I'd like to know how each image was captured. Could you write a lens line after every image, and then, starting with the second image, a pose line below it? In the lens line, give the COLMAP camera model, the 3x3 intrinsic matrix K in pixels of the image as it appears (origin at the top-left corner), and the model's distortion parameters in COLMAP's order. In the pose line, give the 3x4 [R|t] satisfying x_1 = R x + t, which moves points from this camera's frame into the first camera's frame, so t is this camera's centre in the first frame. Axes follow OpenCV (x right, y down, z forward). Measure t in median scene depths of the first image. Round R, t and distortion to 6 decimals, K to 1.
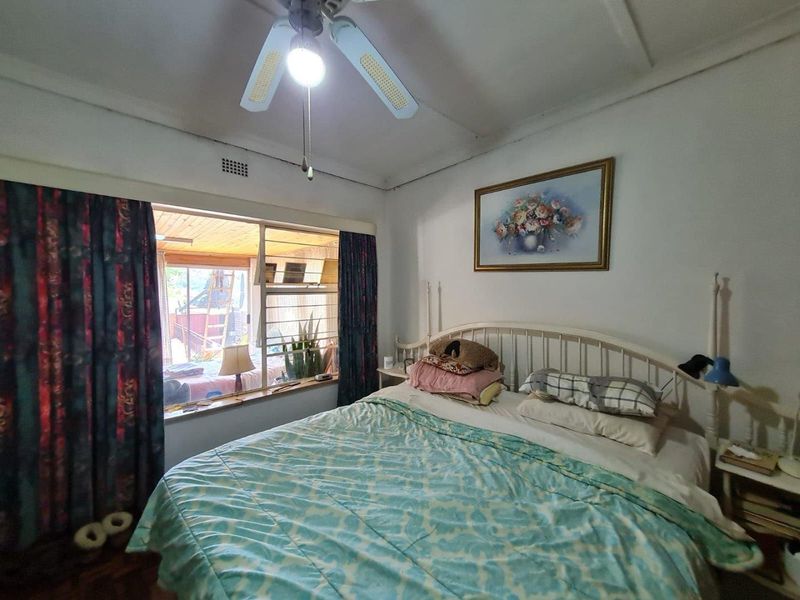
lens RADIAL K [[310.5, 0, 398.0], [0, 310.5, 294.9], [0, 0, 1]] dist [0.005274, -0.000293]
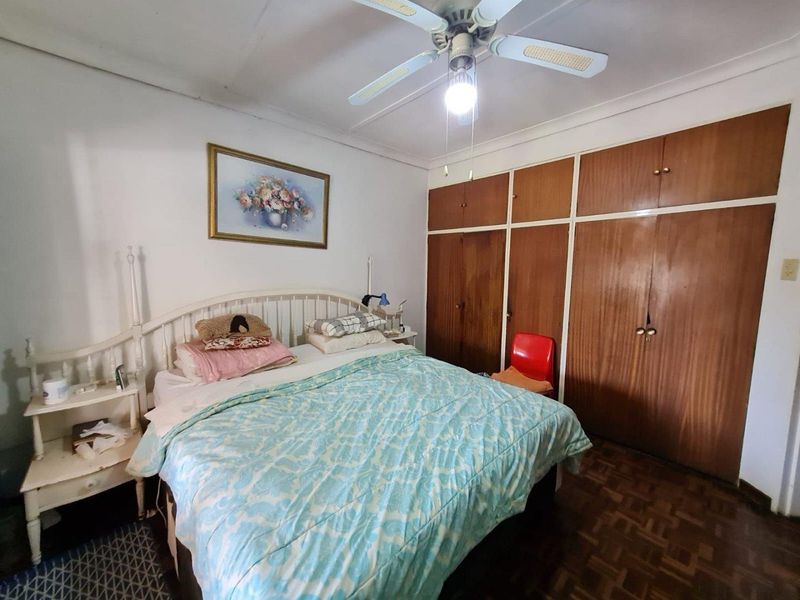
lens RADIAL K [[310.5, 0, 397.5], [0, 310.5, 296.4], [0, 0, 1]] dist [0.005274, -0.000293]
pose [[0.024227, -0.097308, 0.994959, -0.789194], [0.002623, 0.995254, 0.097273, 0.003759], [-0.999703, 0.000253, 0.024368, 0.563595]]
